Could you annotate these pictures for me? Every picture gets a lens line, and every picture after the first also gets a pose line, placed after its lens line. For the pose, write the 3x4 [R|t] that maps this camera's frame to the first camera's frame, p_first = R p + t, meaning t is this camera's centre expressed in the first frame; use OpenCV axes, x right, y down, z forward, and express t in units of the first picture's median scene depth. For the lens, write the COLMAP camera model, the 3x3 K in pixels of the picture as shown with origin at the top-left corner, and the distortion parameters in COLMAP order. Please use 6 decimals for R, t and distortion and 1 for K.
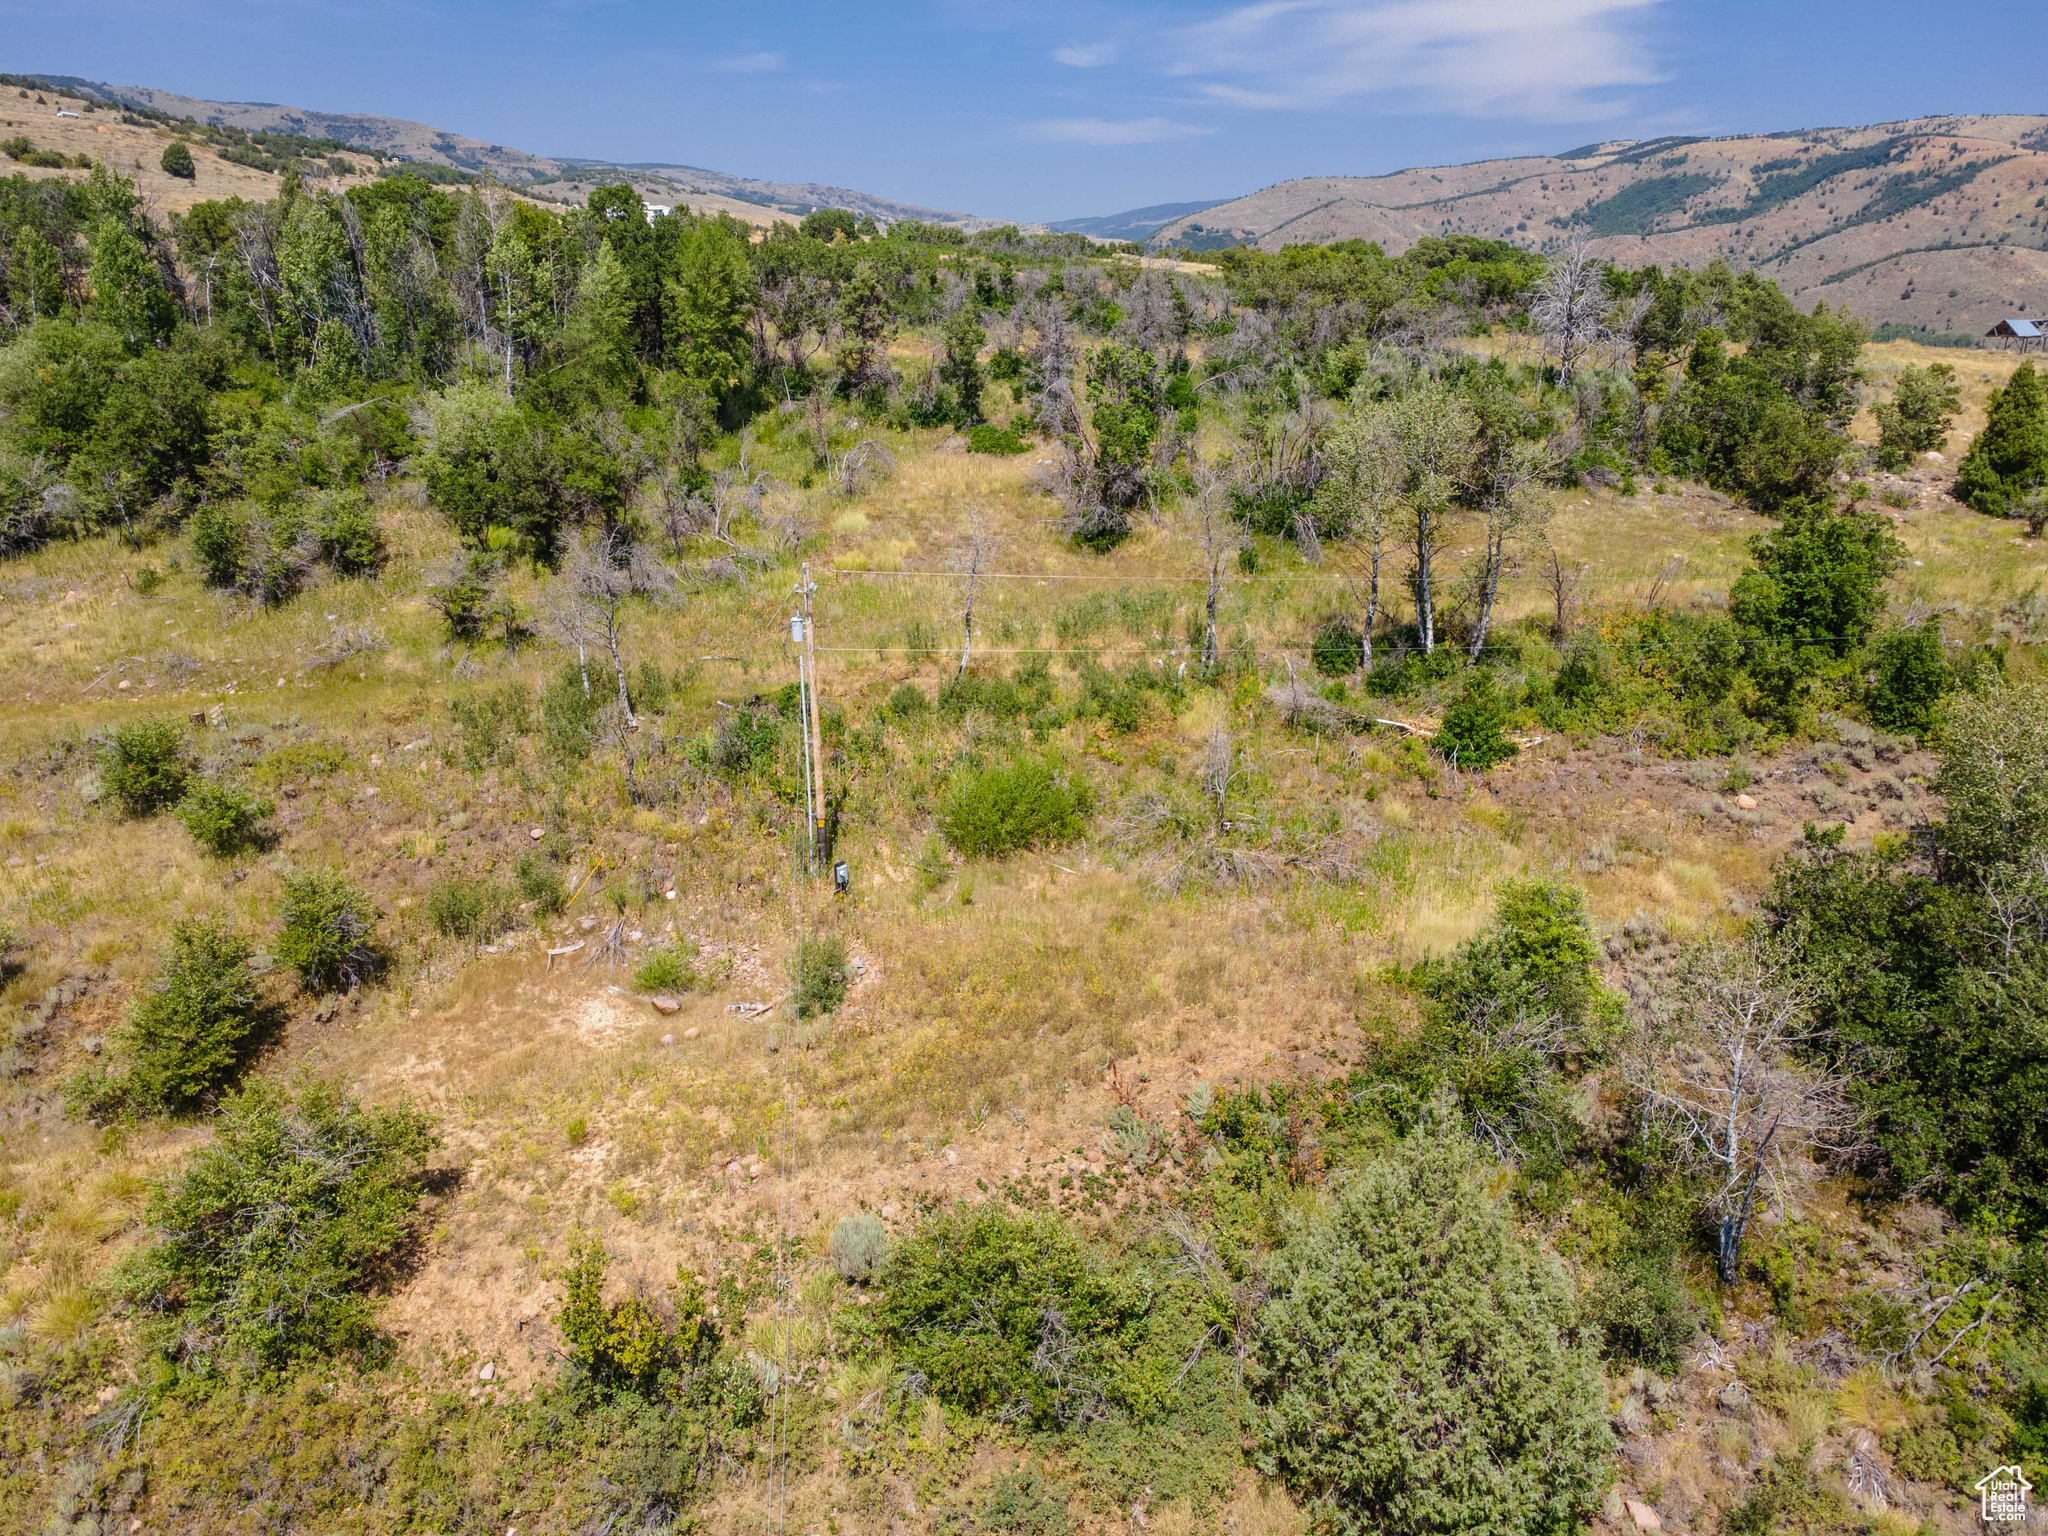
lens RADIAL K [[1469.9, 0, 1004.4], [0, 1469.9, 769.7], [0, 0, 1]] dist [0.043027, -0.002533]
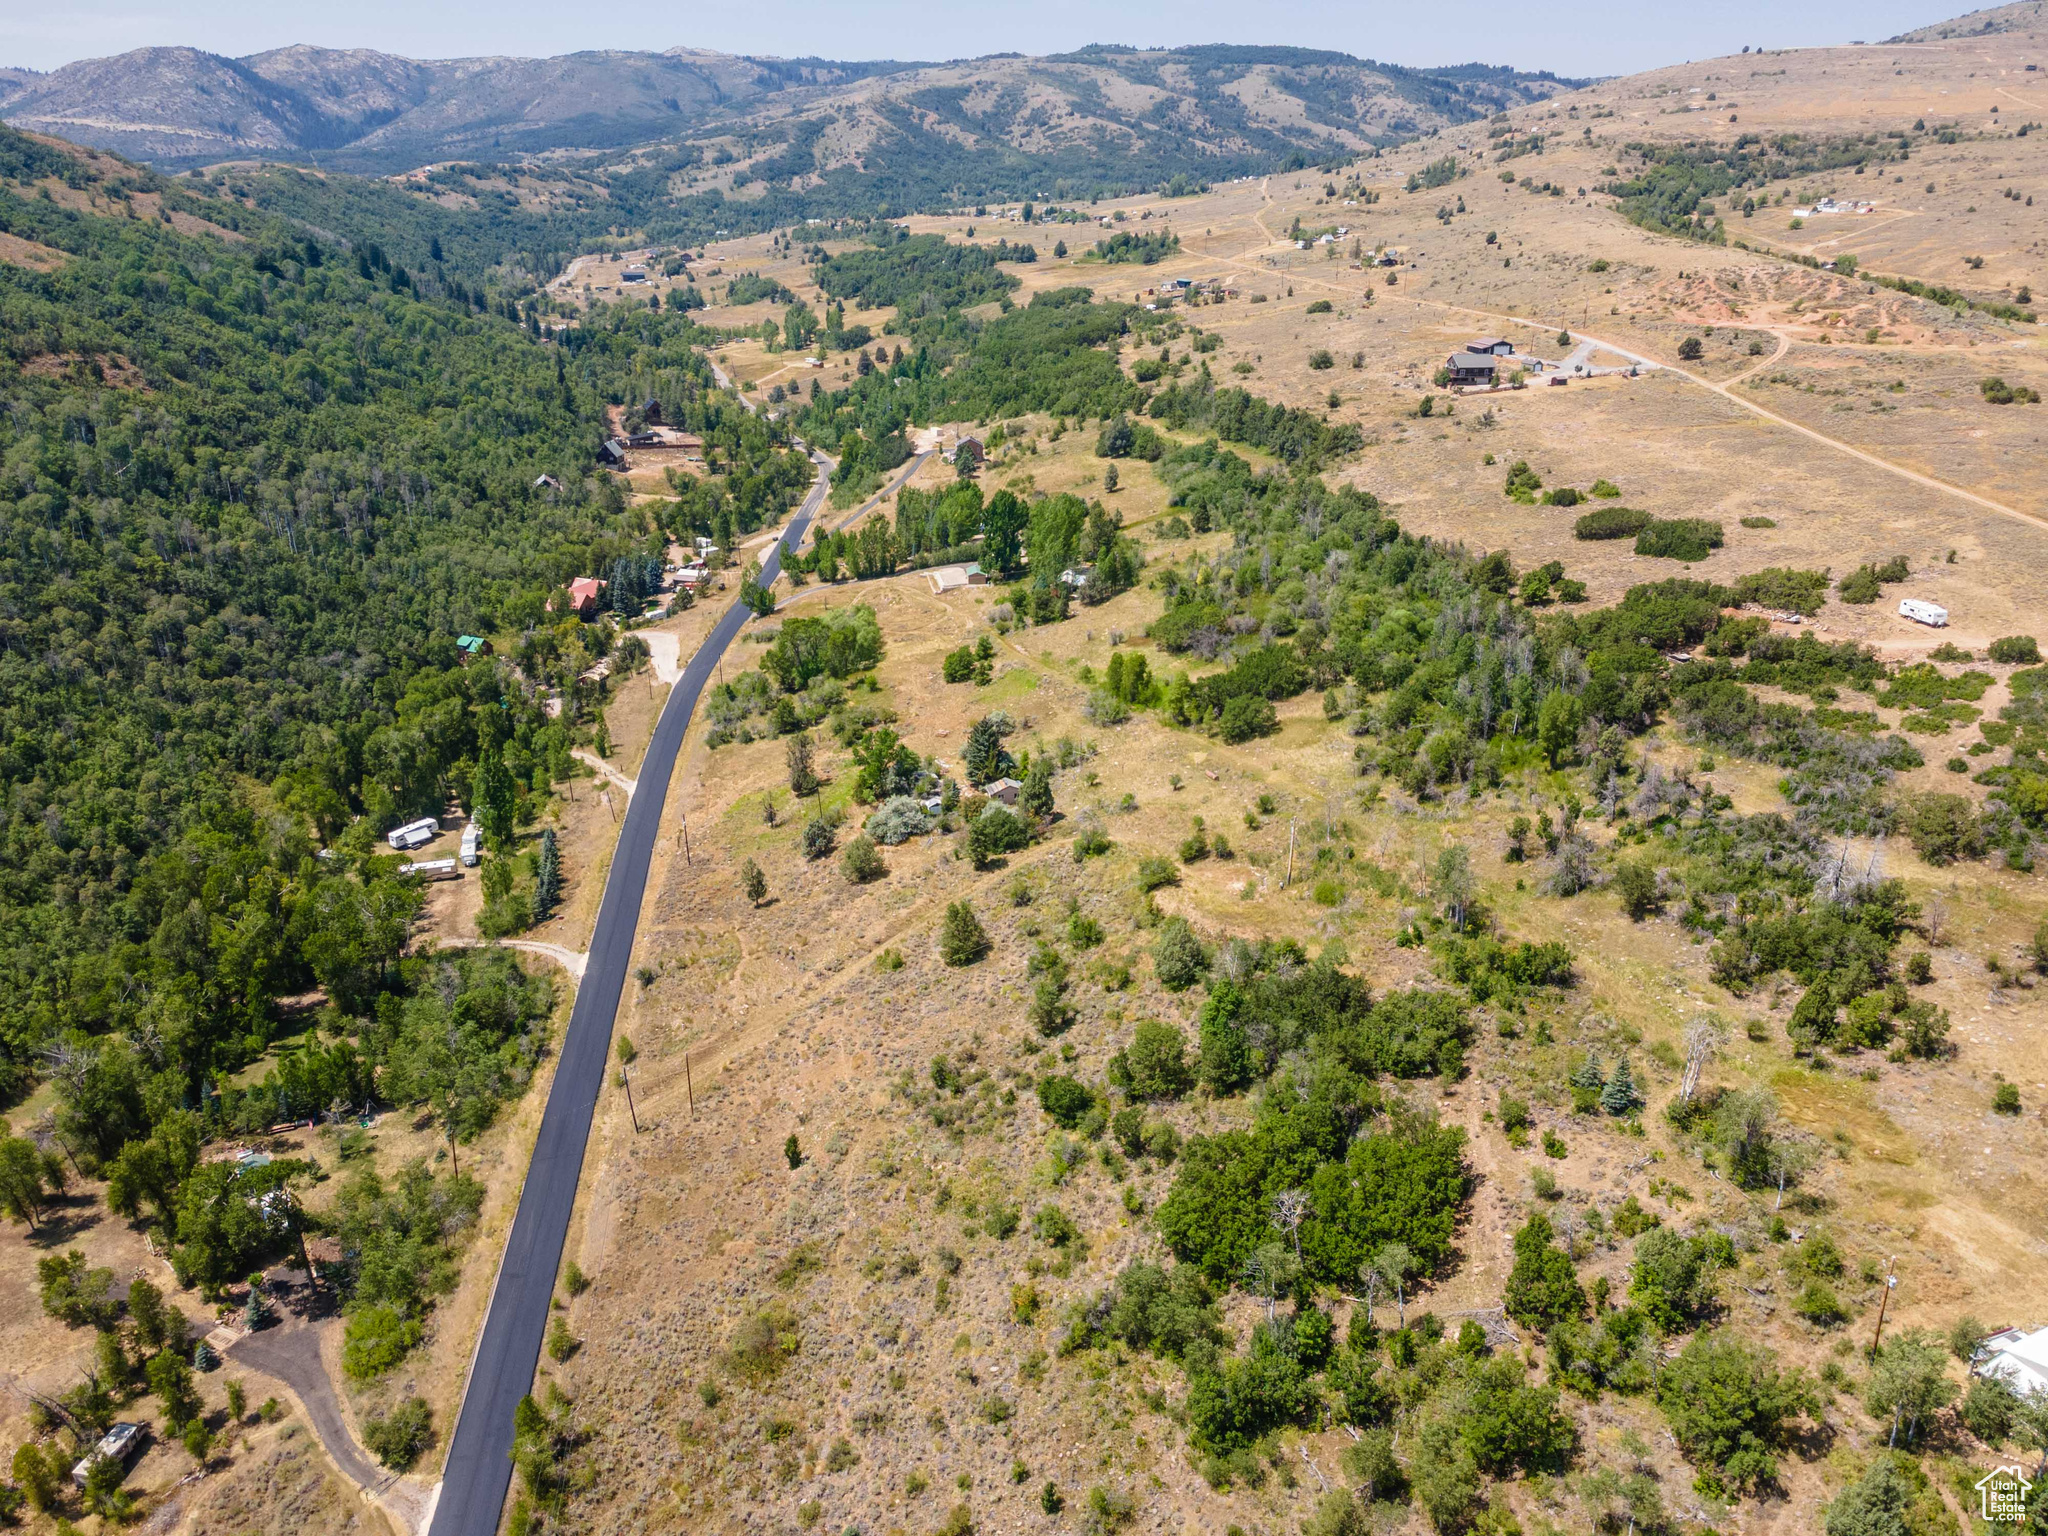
lens RADIAL K [[1508.8, 0, 979.3], [0, 1508.8, 751.6], [0, 0, 1]] dist [0.044489, -0.001095]
pose [[0.172535, 0.334028, -0.926638, 1.989767], [-0.306569, 0.912231, 0.271753, -0.650115], [0.936081, 0.237192, 0.259795, -0.575372]]
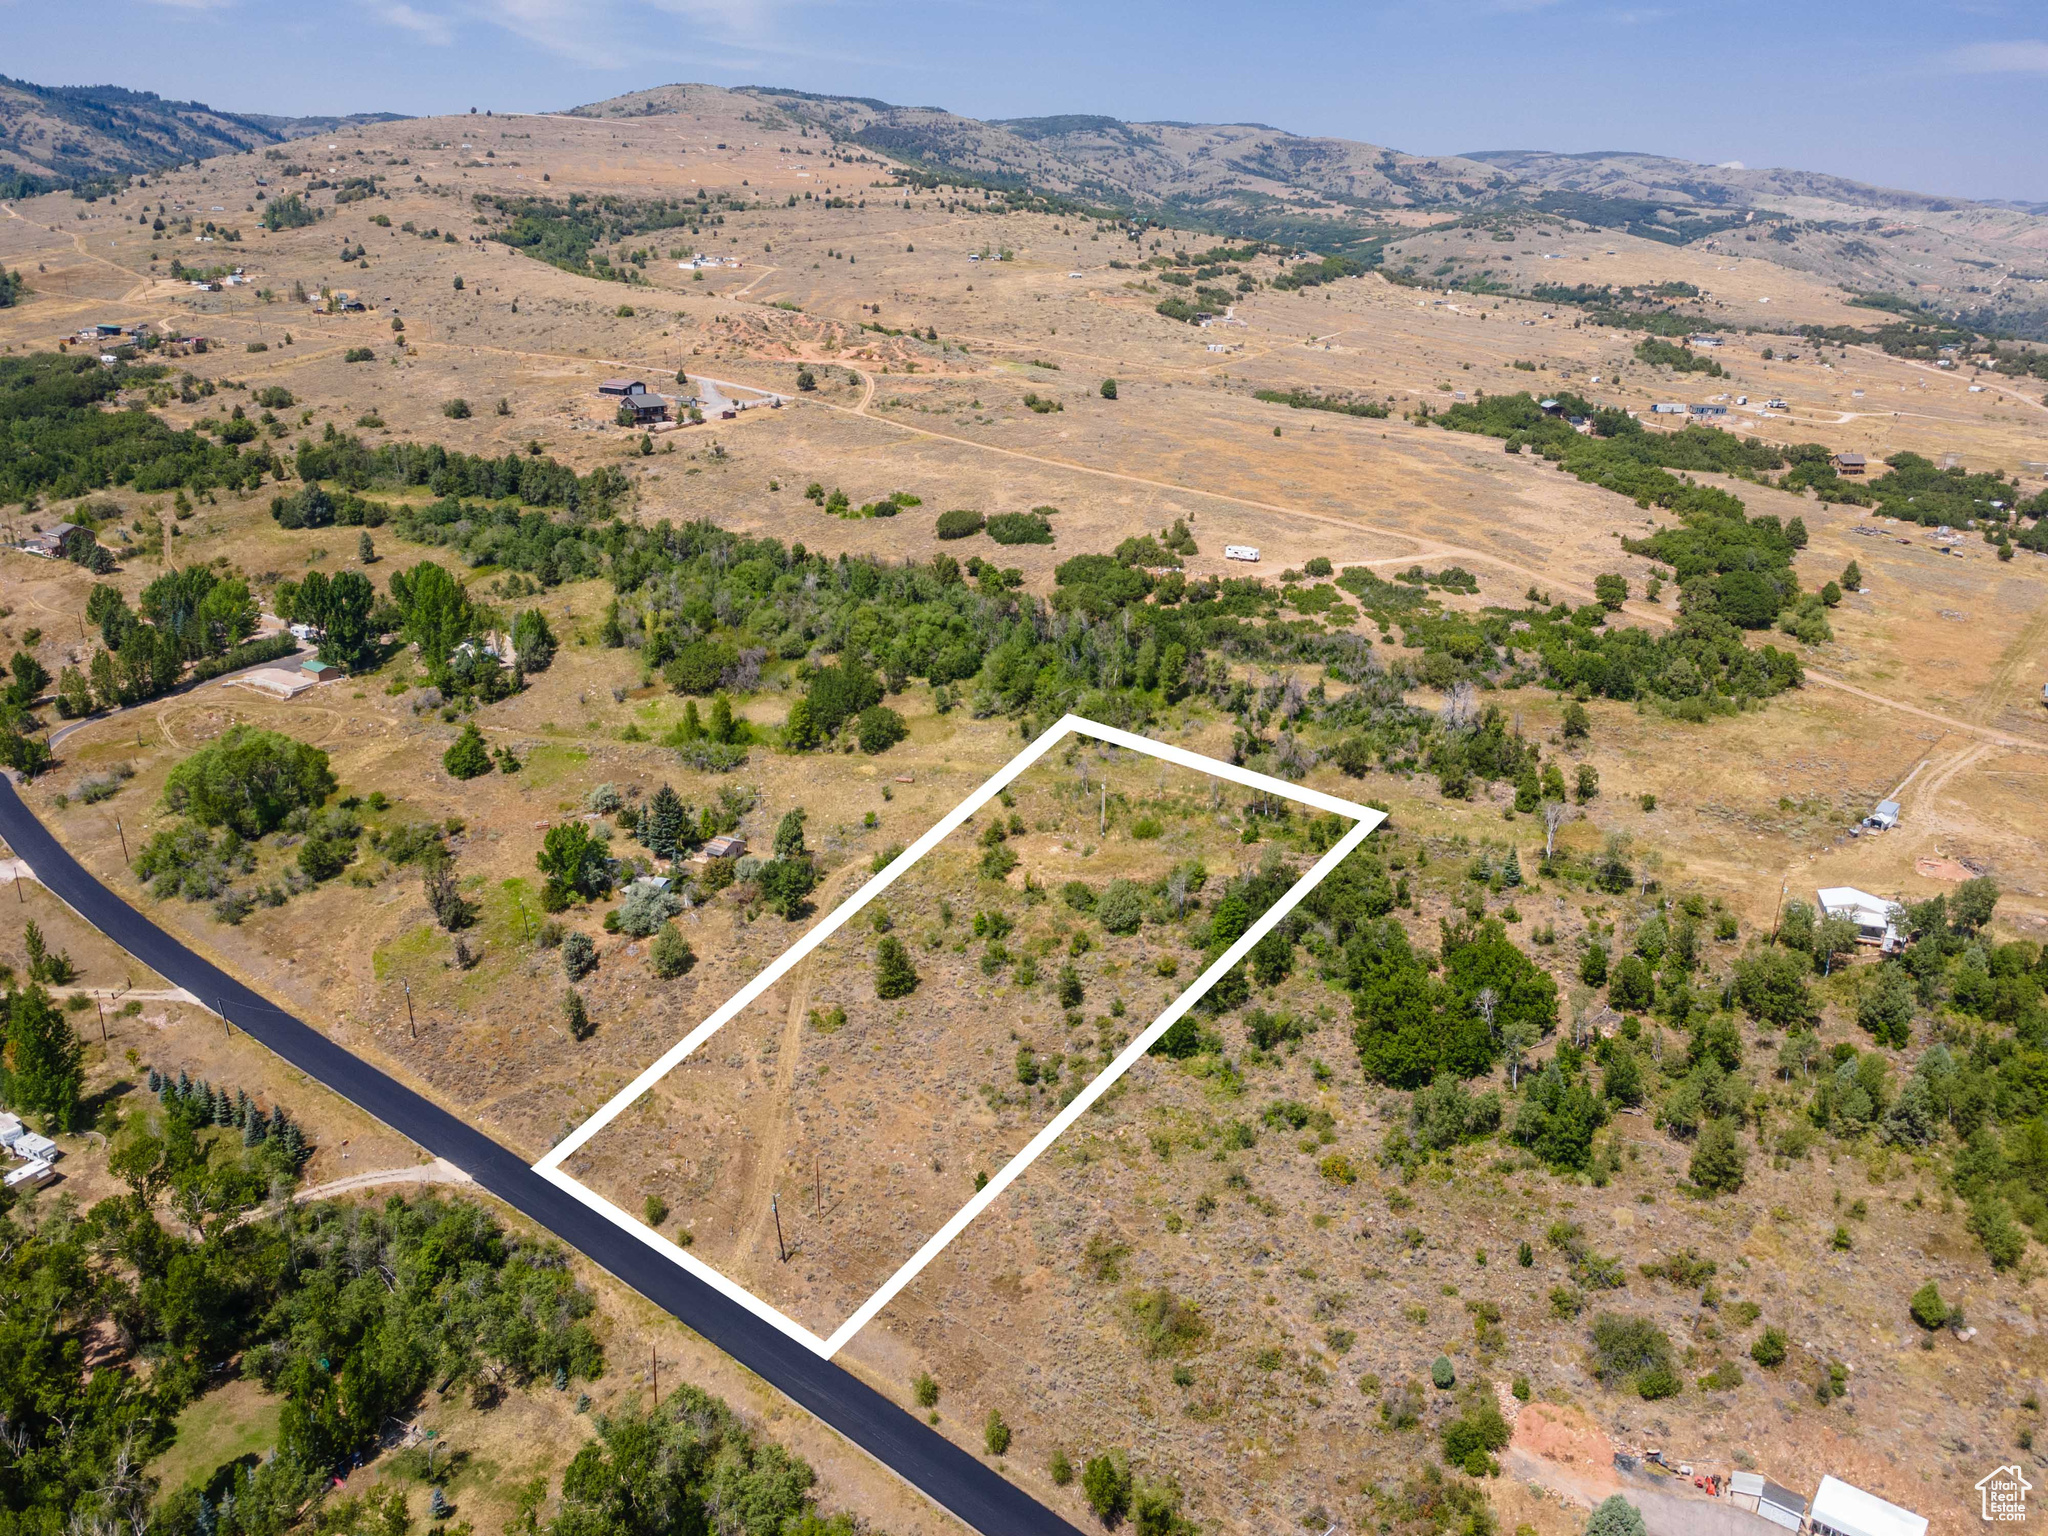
lens RADIAL K [[1469.9, 0, 1004.4], [0, 1469.9, 769.7], [0, 0, 1]] dist [0.043027, -0.002533]
pose [[0.835646, 0.189825, -0.515425, 1.190721], [-0.181194, 0.981123, 0.067571, -0.235012], [0.518522, 0.036926, 0.854267, -1.931808]]
